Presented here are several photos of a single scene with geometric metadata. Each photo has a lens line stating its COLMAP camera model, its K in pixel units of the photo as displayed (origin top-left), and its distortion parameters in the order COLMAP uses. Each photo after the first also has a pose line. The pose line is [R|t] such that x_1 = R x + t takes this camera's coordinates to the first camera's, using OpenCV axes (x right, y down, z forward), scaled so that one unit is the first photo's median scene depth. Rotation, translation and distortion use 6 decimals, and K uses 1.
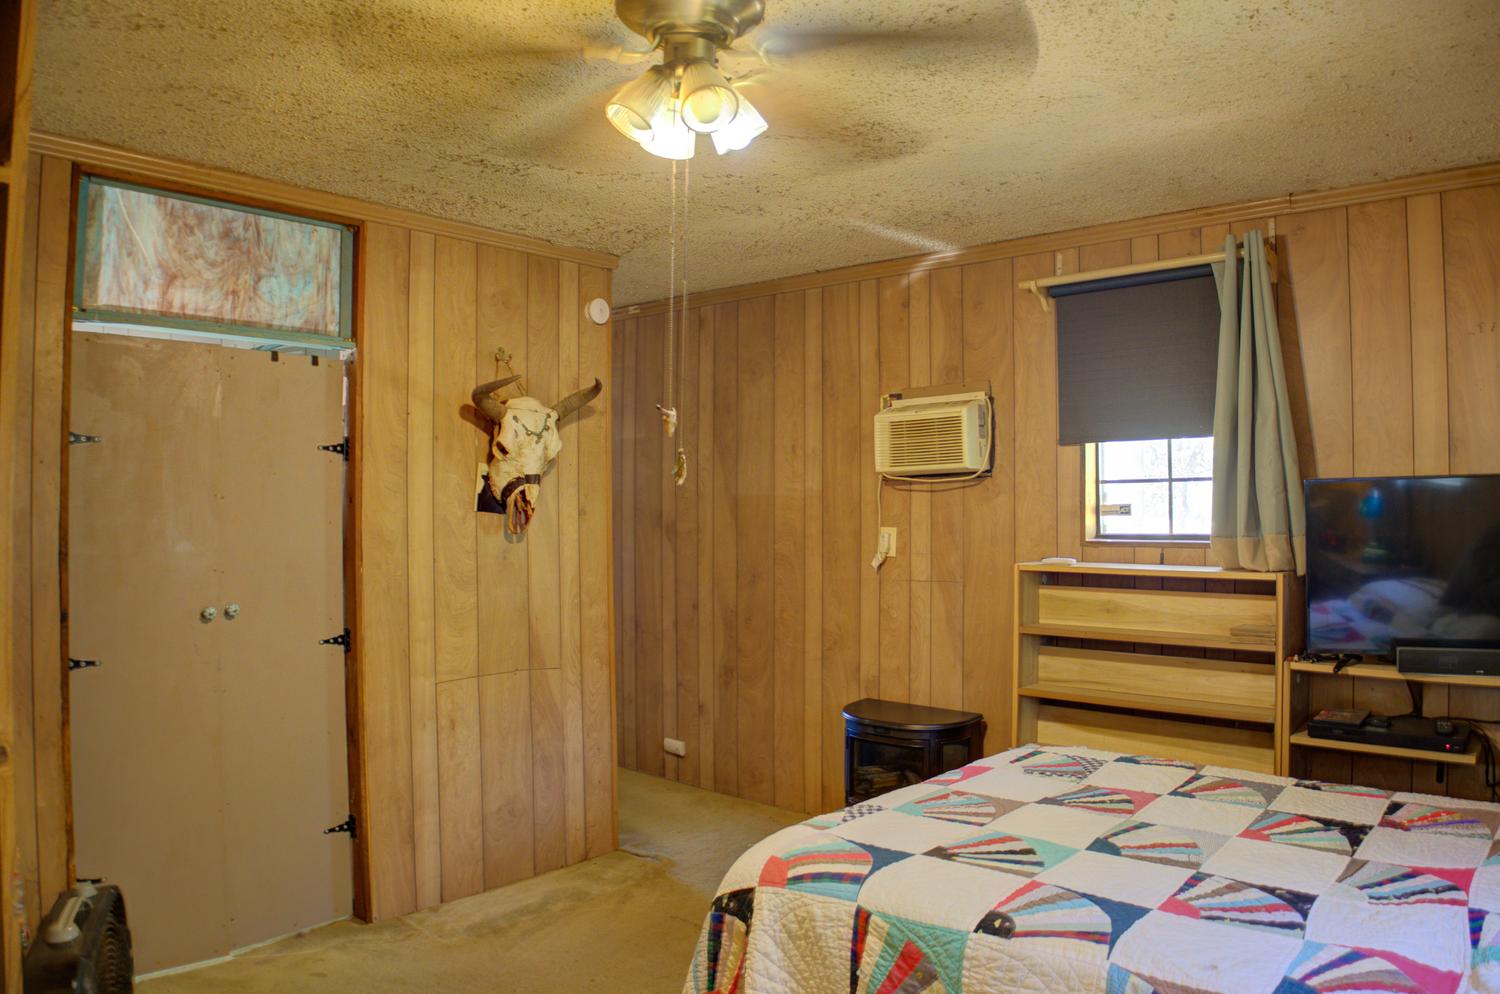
lens RADIAL K [[1015.7, 0, 753.3], [0, 1015.7, 514.4], [0, 0, 1]] dist [-0.111148, 0.024324]
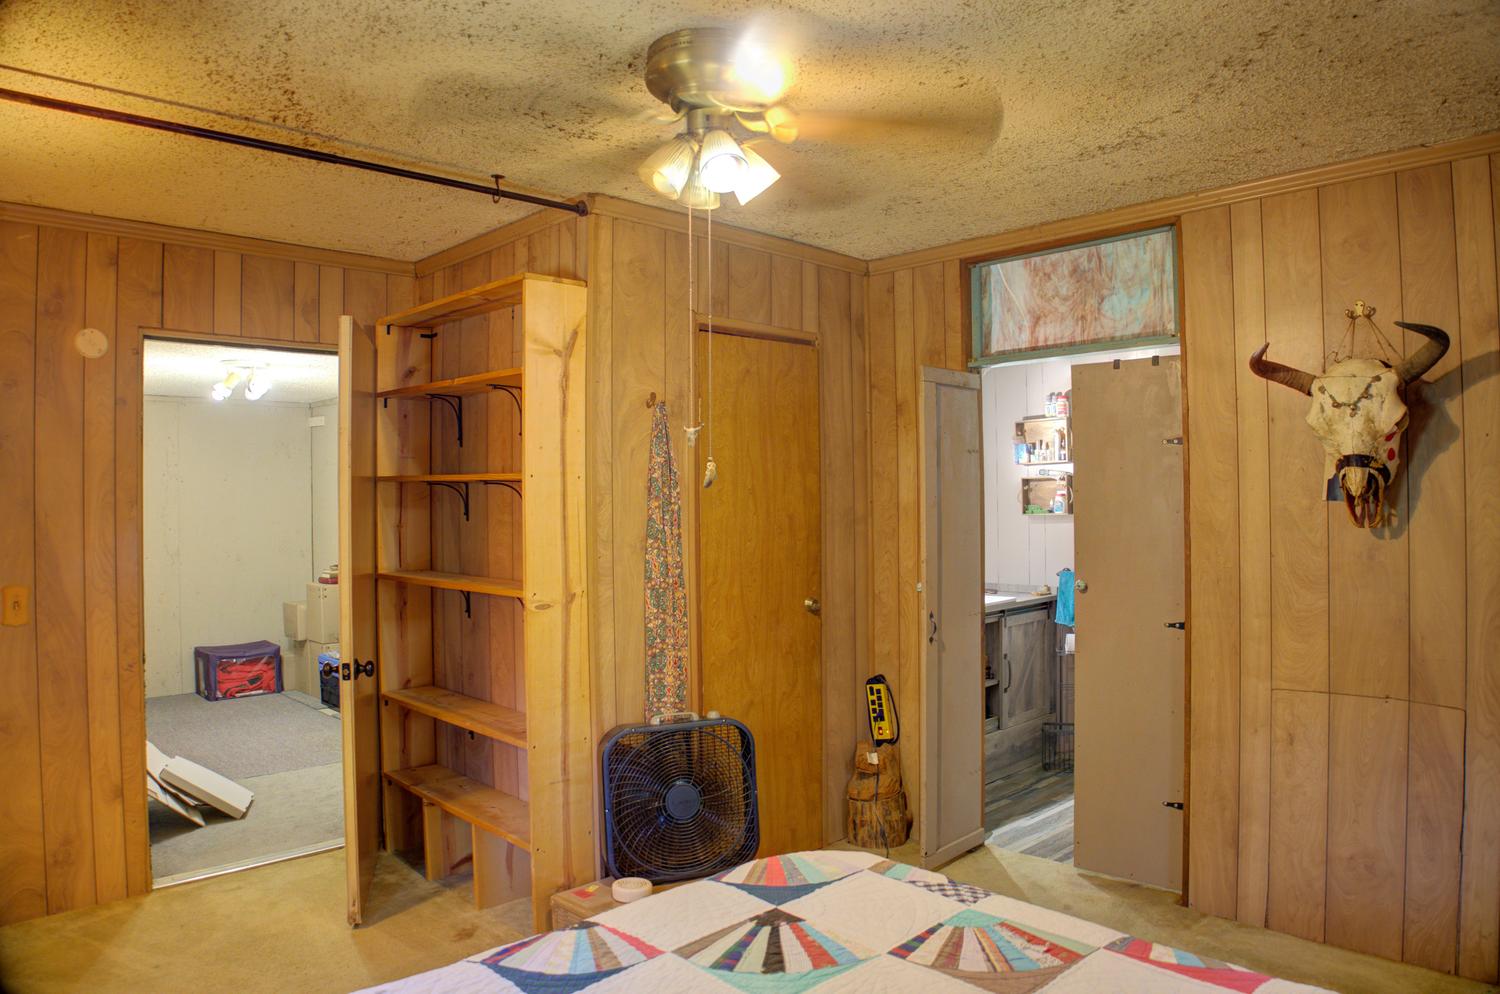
lens RADIAL K [[963.1, 0, 750.0], [0, 963.1, 497.0], [0, 0, 1]] dist [-0.099009, 0.002719]
pose [[-0.054293, -0.000757, -0.998525, 0.596094], [0.011972, 0.999927, -0.001409, -0.011482], [0.998453, -0.012030, -0.054280, 0.615119]]
